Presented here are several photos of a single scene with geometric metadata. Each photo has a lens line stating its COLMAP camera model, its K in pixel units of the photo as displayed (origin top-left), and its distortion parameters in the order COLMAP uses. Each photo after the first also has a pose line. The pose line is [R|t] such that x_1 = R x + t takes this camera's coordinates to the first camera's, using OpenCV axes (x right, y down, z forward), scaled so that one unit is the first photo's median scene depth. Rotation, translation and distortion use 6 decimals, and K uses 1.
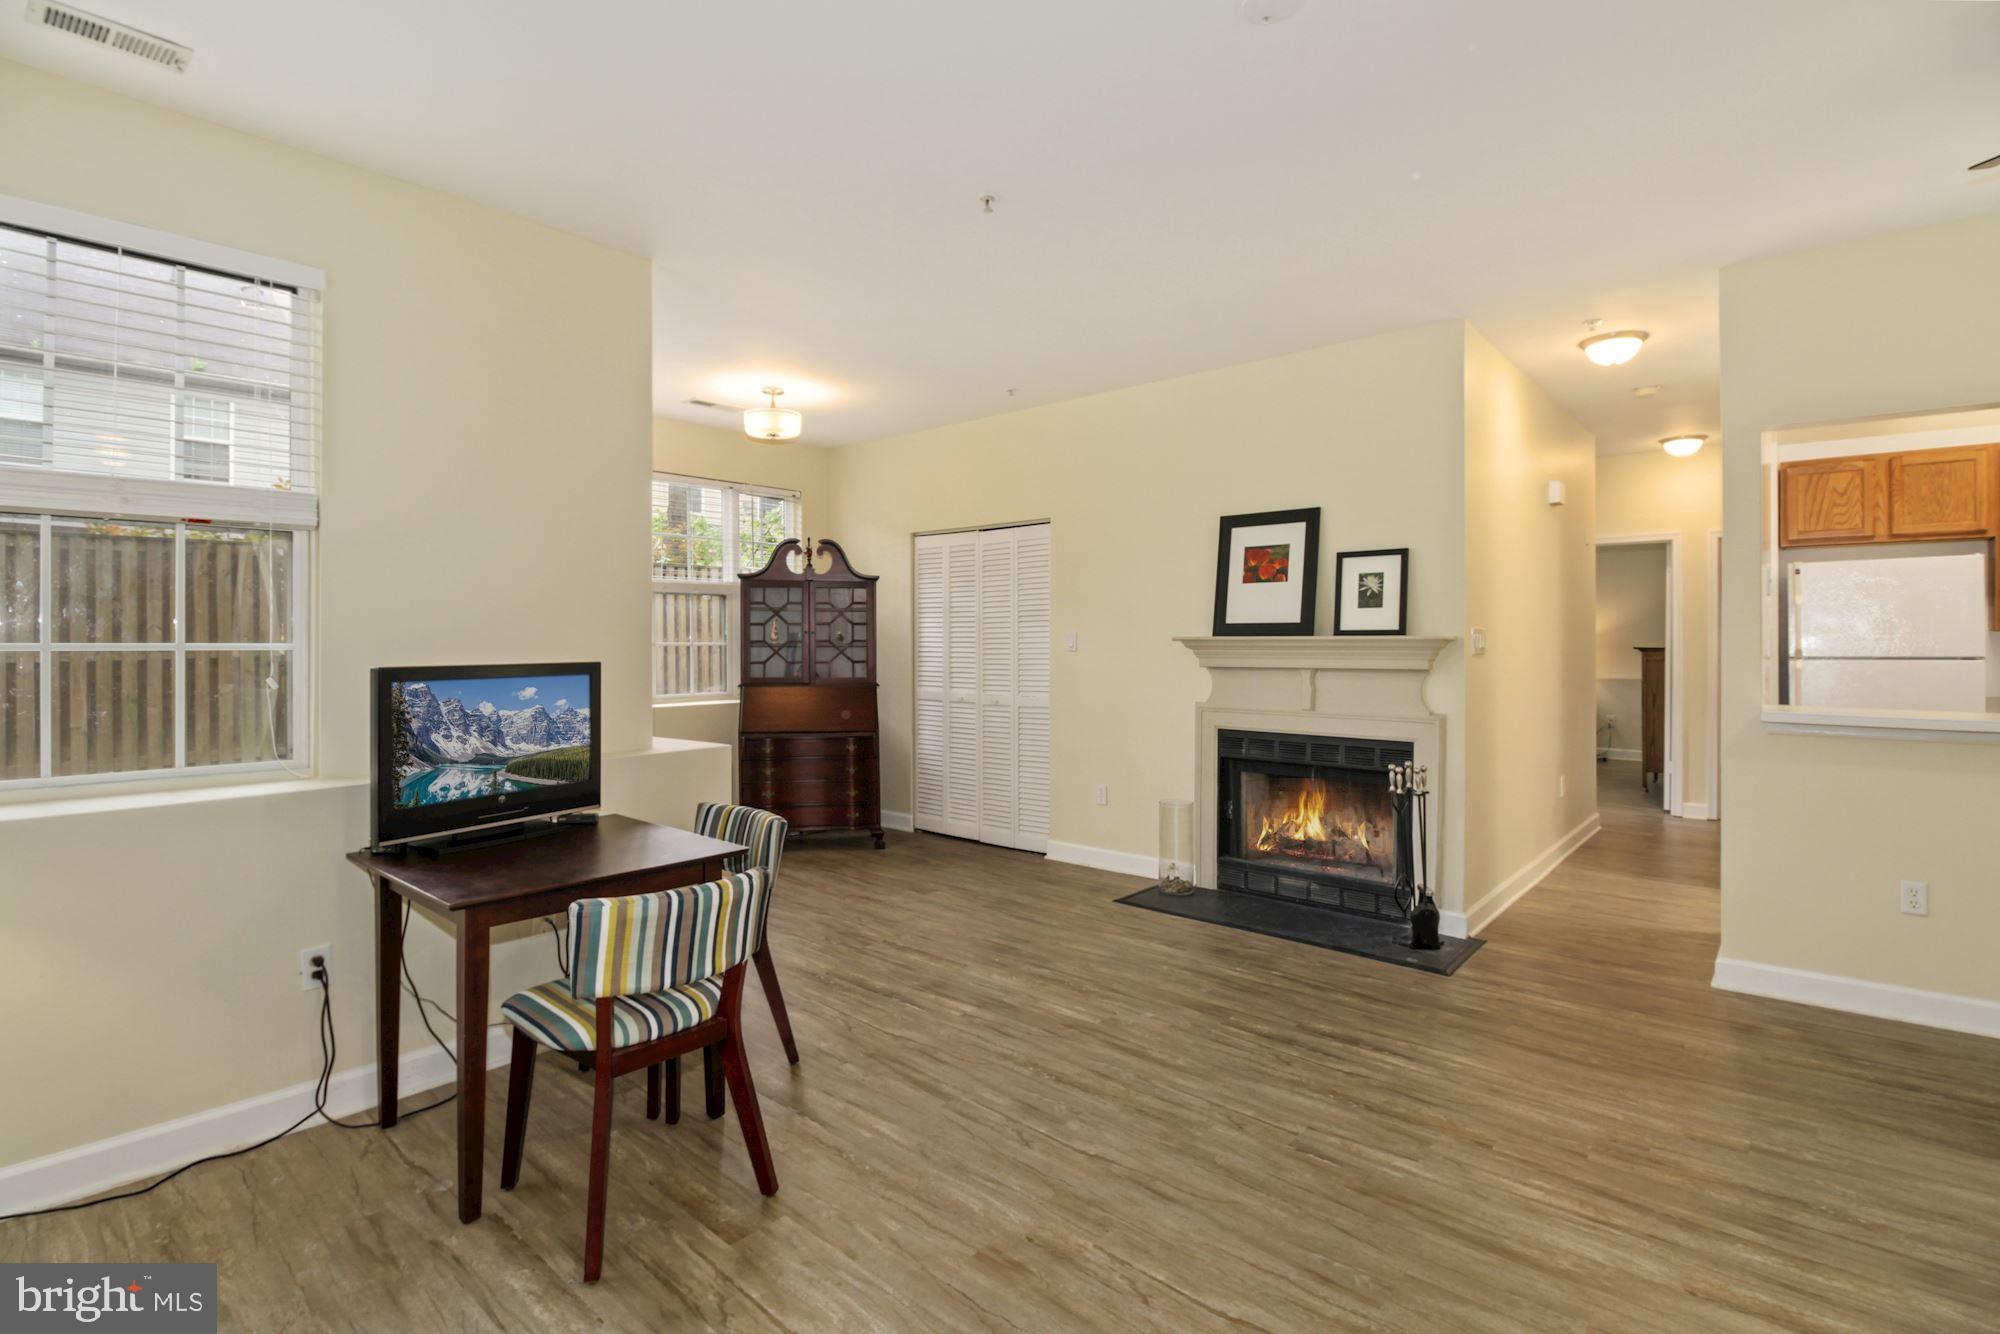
lens RADIAL K [[940.6, 0, 988.2], [0, 940.6, 644.8], [0, 0, 1]] dist [0.000555, -0.012660]
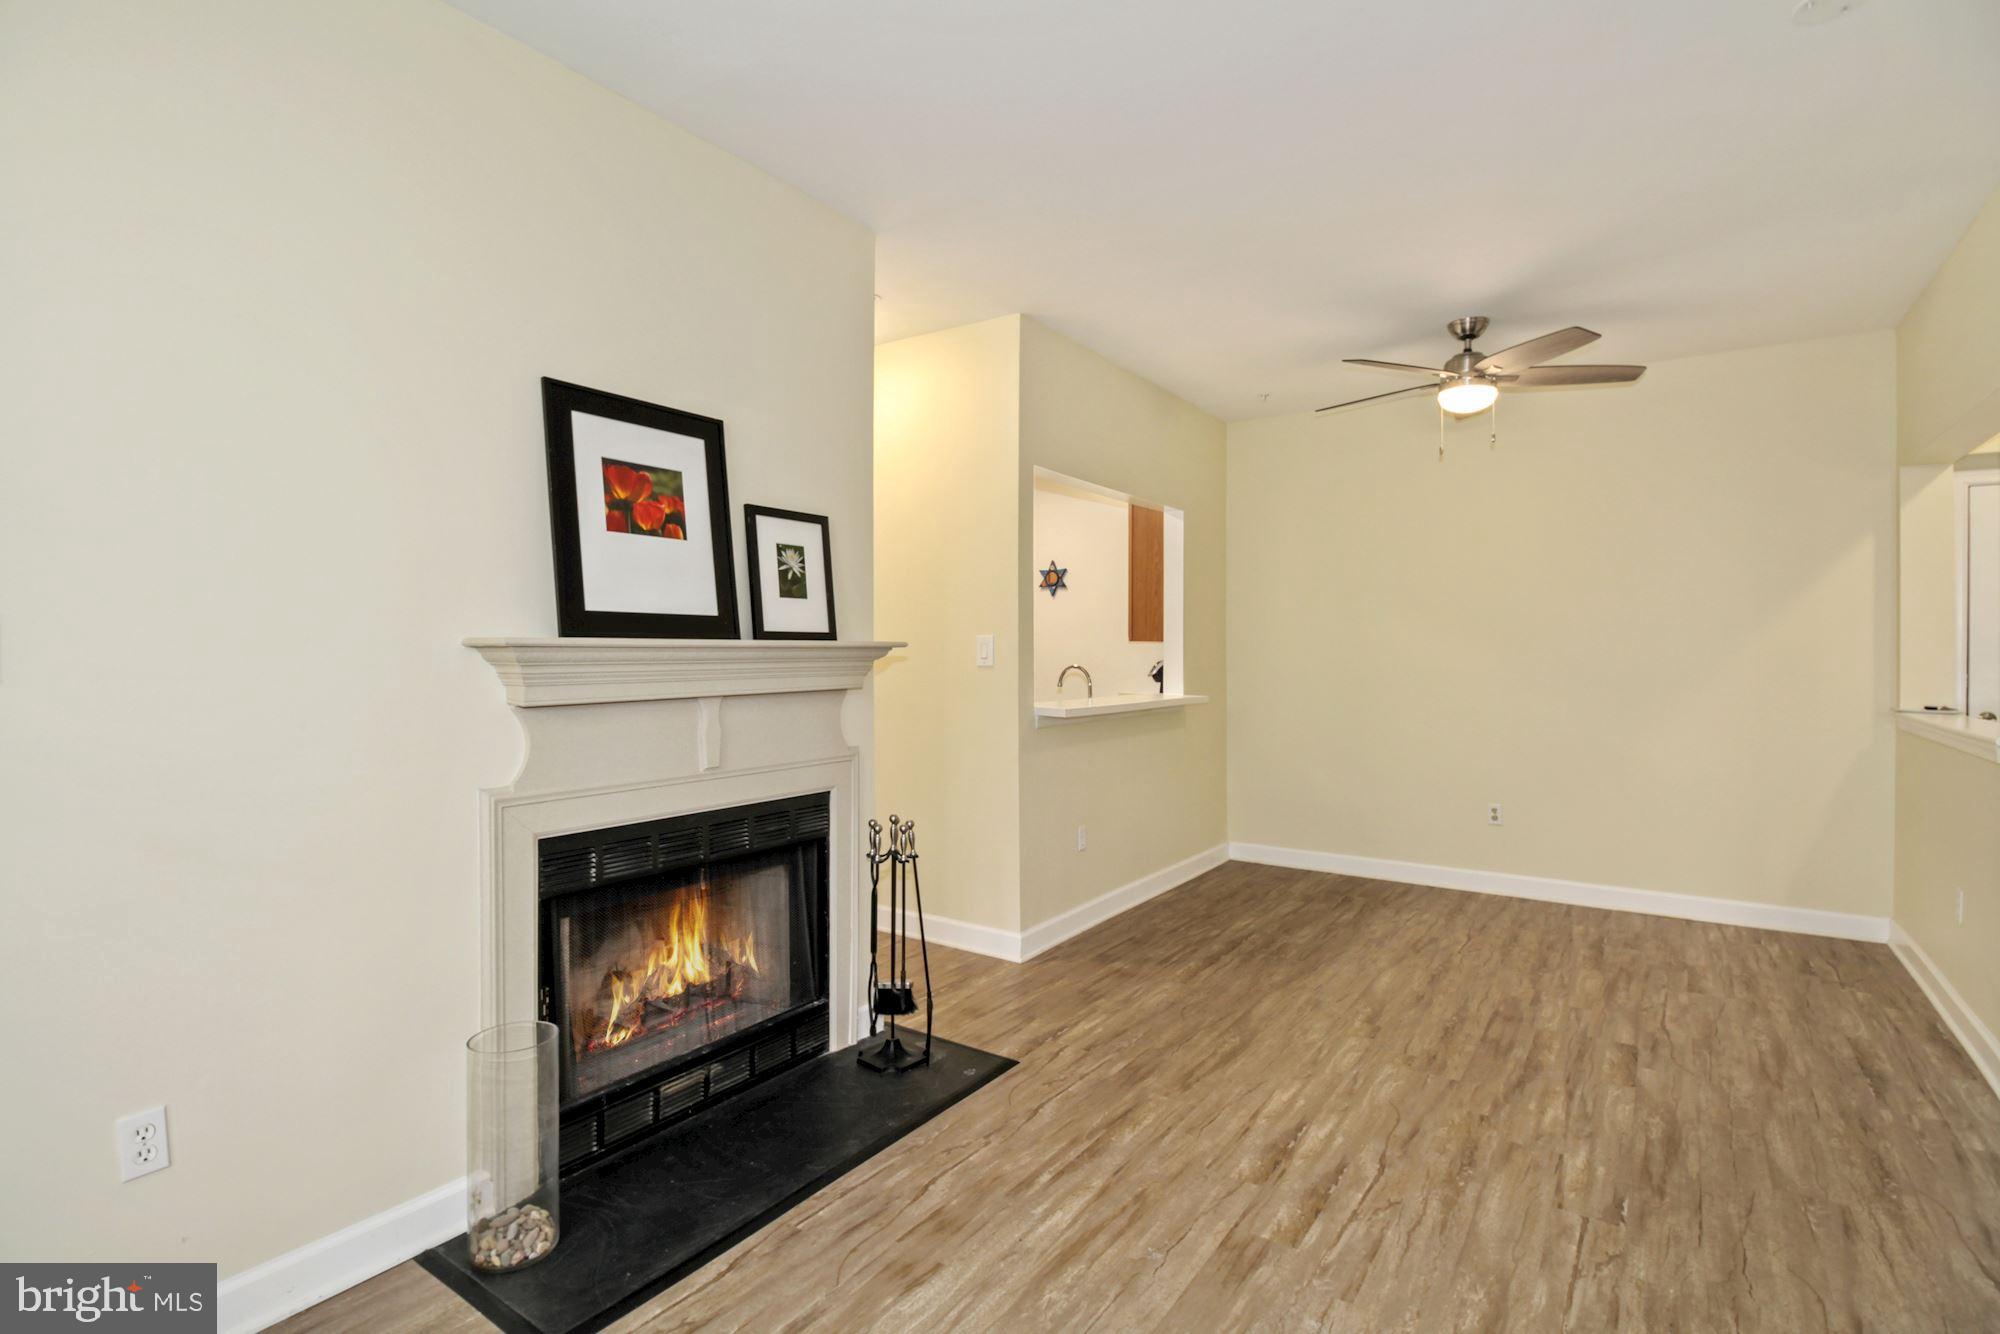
lens RADIAL K [[948.5, 0, 995.9], [0, 948.5, 654.0], [0, 0, 1]] dist [0.001069, -0.013821]
pose [[-0.118518, -0.004562, 0.992941, -0.287350], [0.001506, 0.999987, 0.004774, -0.003421], [-0.992951, 0.002061, -0.118509, 1.005002]]
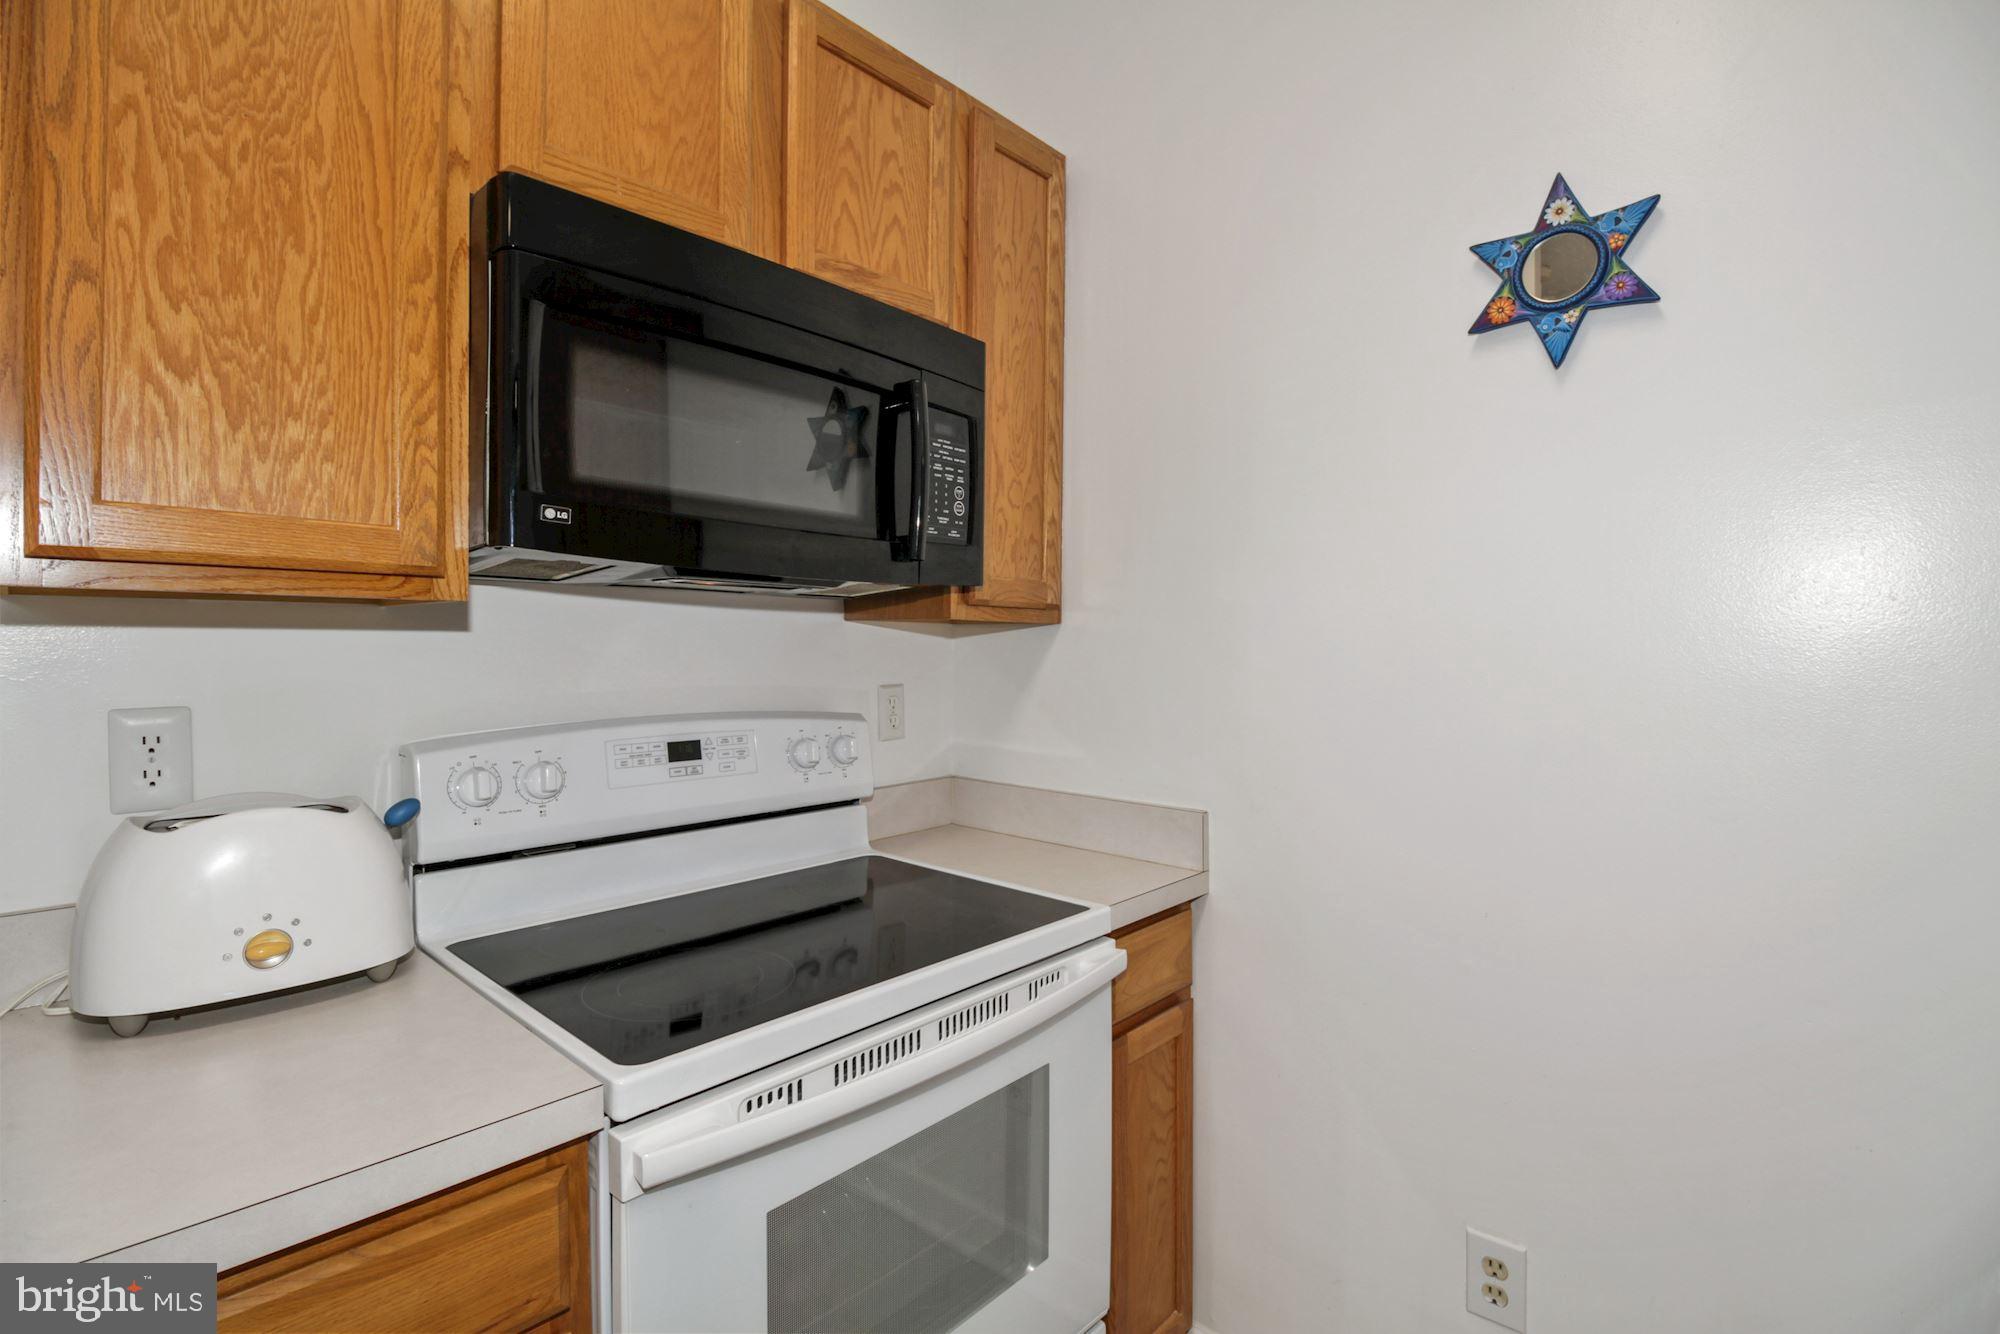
lens RADIAL K [[930.9, 0, 990.8], [0, 930.9, 652.5], [0, 0, 1]] dist [0.000548, -0.012754]
pose [[0.029854, -0.006968, 0.999530, 1.017950], [0.005013, 0.999964, 0.006821, -0.004467], [-0.999542, 0.004807, 0.029888, 0.889043]]
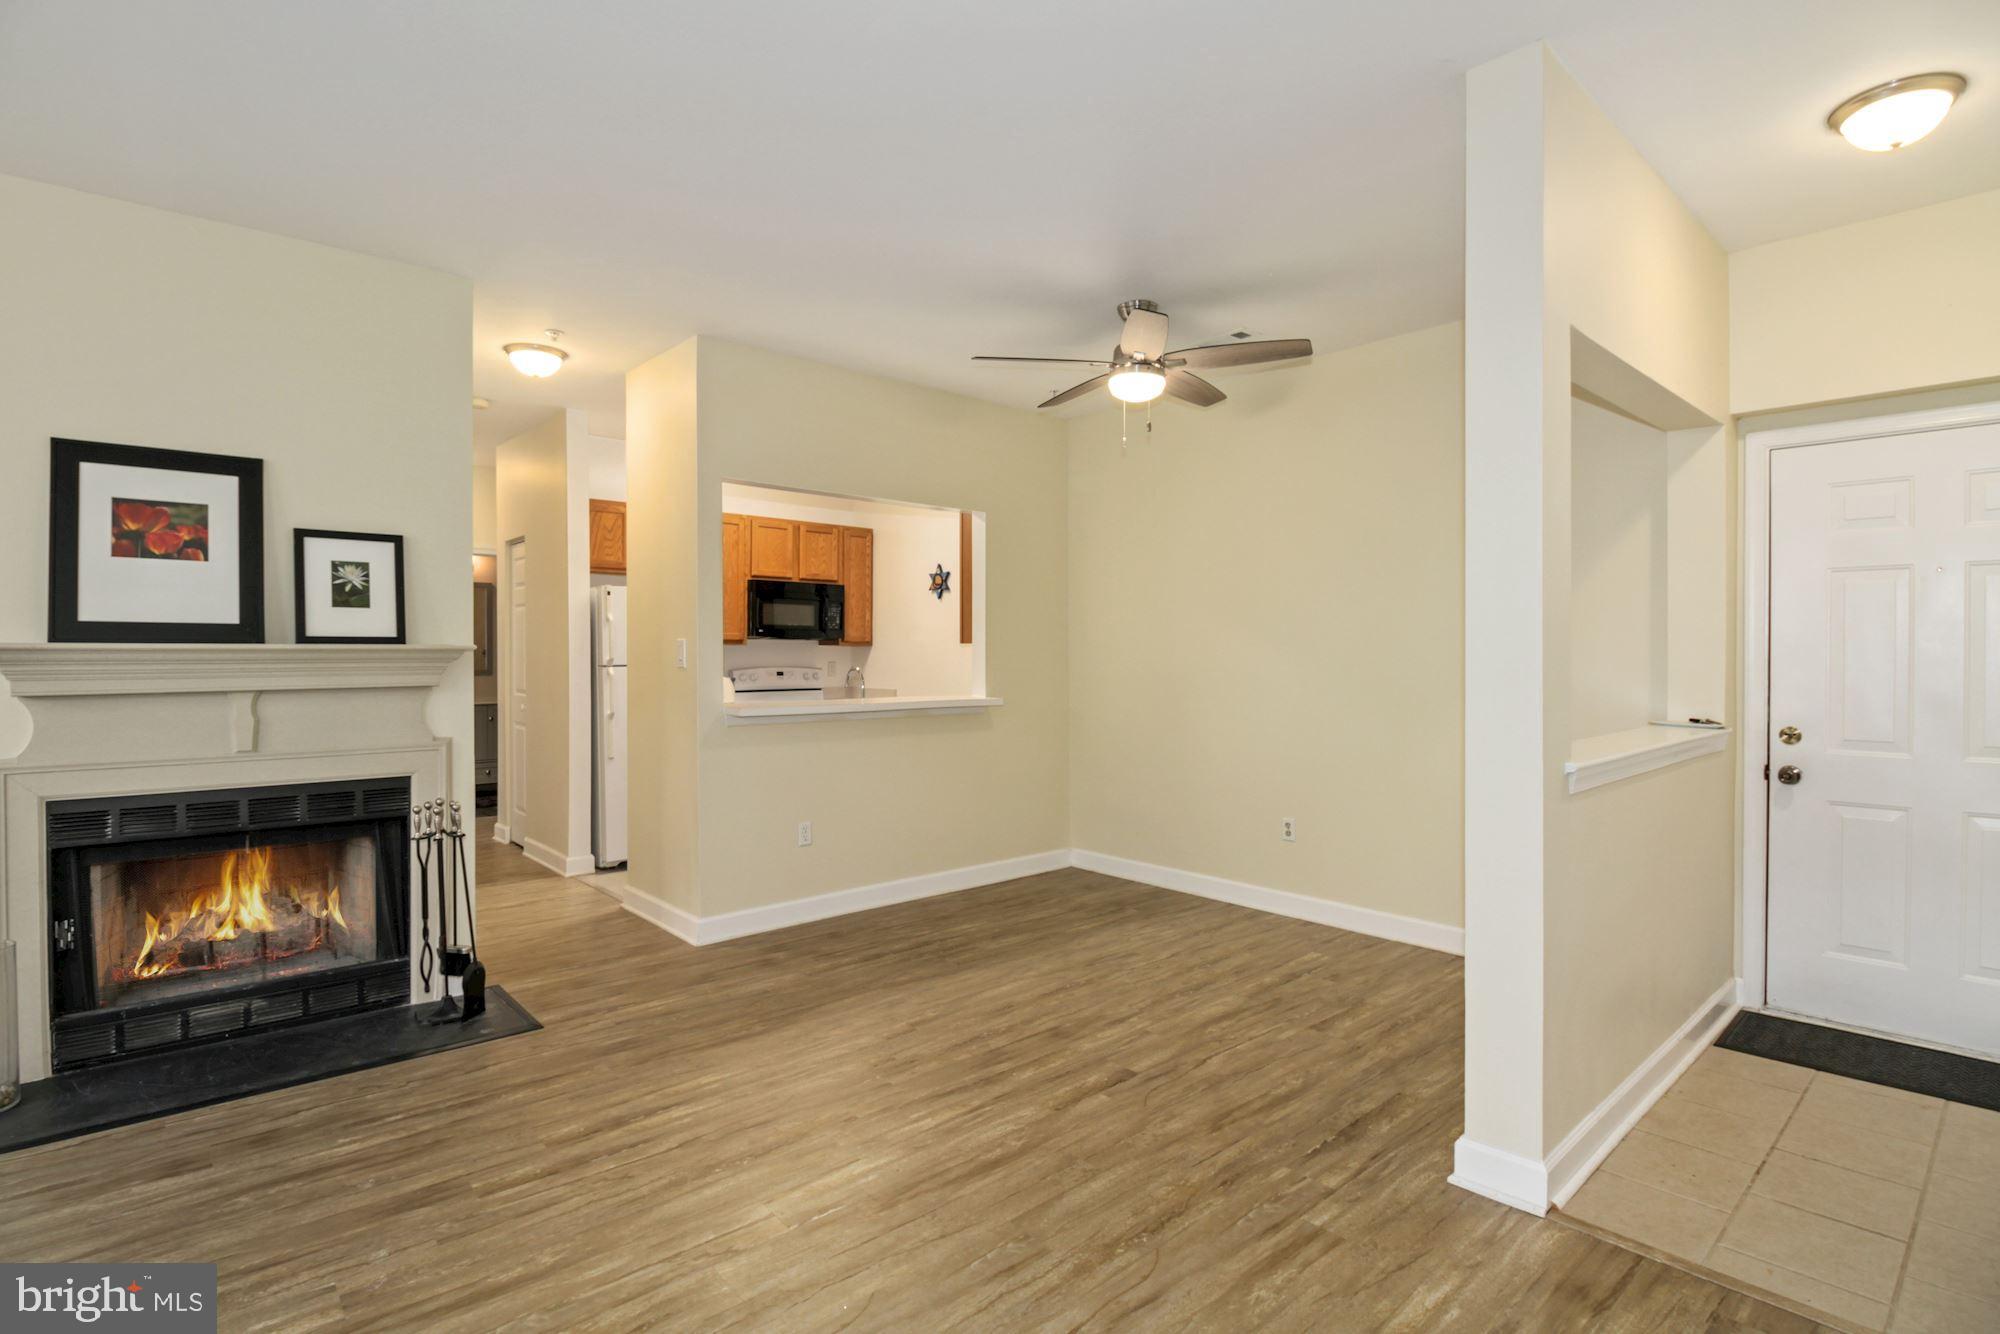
lens RADIAL K [[956.5, 0, 1000.3], [0, 956.5, 659.8], [0, 0, 1]] dist [-0.000403, -0.013168]
pose [[0.112350, -0.008052, 0.993636, -0.322069], [0.002509, 0.999966, 0.007820, -0.001832], [-0.993665, 0.001615, 0.112367, 0.420175]]
